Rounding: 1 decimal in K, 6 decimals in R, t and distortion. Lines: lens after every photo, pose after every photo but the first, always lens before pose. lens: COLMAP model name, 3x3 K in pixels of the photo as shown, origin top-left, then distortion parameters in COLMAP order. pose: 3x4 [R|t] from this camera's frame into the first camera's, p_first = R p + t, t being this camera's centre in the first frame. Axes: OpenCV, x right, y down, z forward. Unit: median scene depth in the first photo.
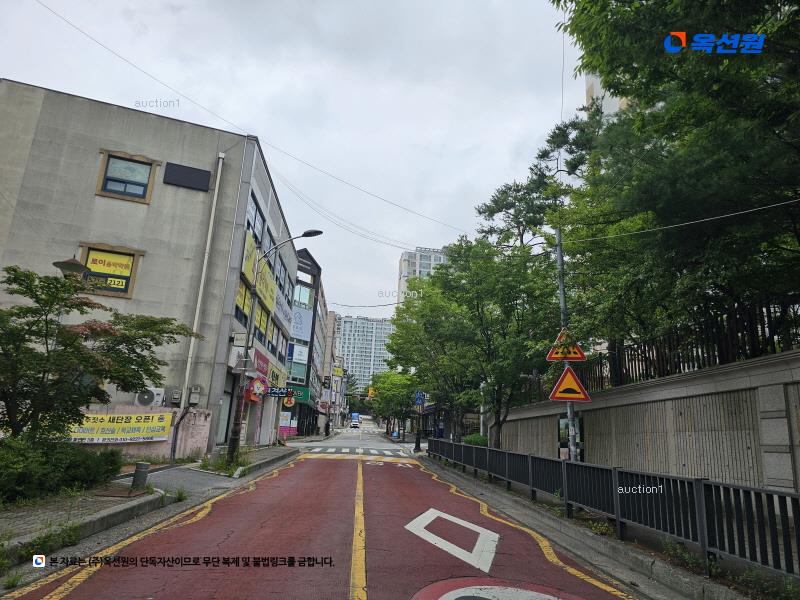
lens RADIAL K [[533.8, 0, 400.0], [0, 533.8, 300.0], [0, 0, 1]] dist [0.003763, 0.003047]
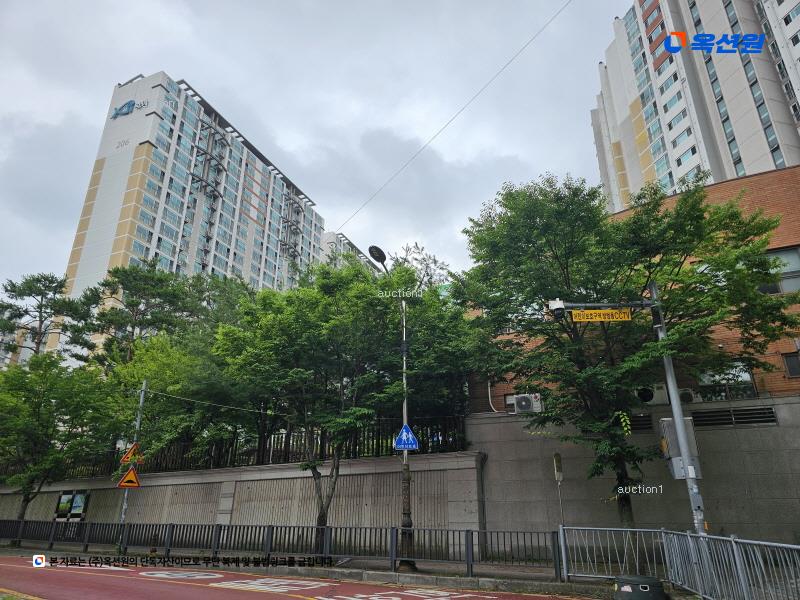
lens RADIAL K [[533.8, 0, 400.0], [0, 533.8, 300.0], [0, 0, 1]] dist [0.003763, 0.003047]
pose [[0.535760, 0.278159, 0.797238, -0.461150], [-0.186682, 0.959837, -0.209436, -0.117308], [-0.823475, -0.036622, 0.566169, -0.405459]]
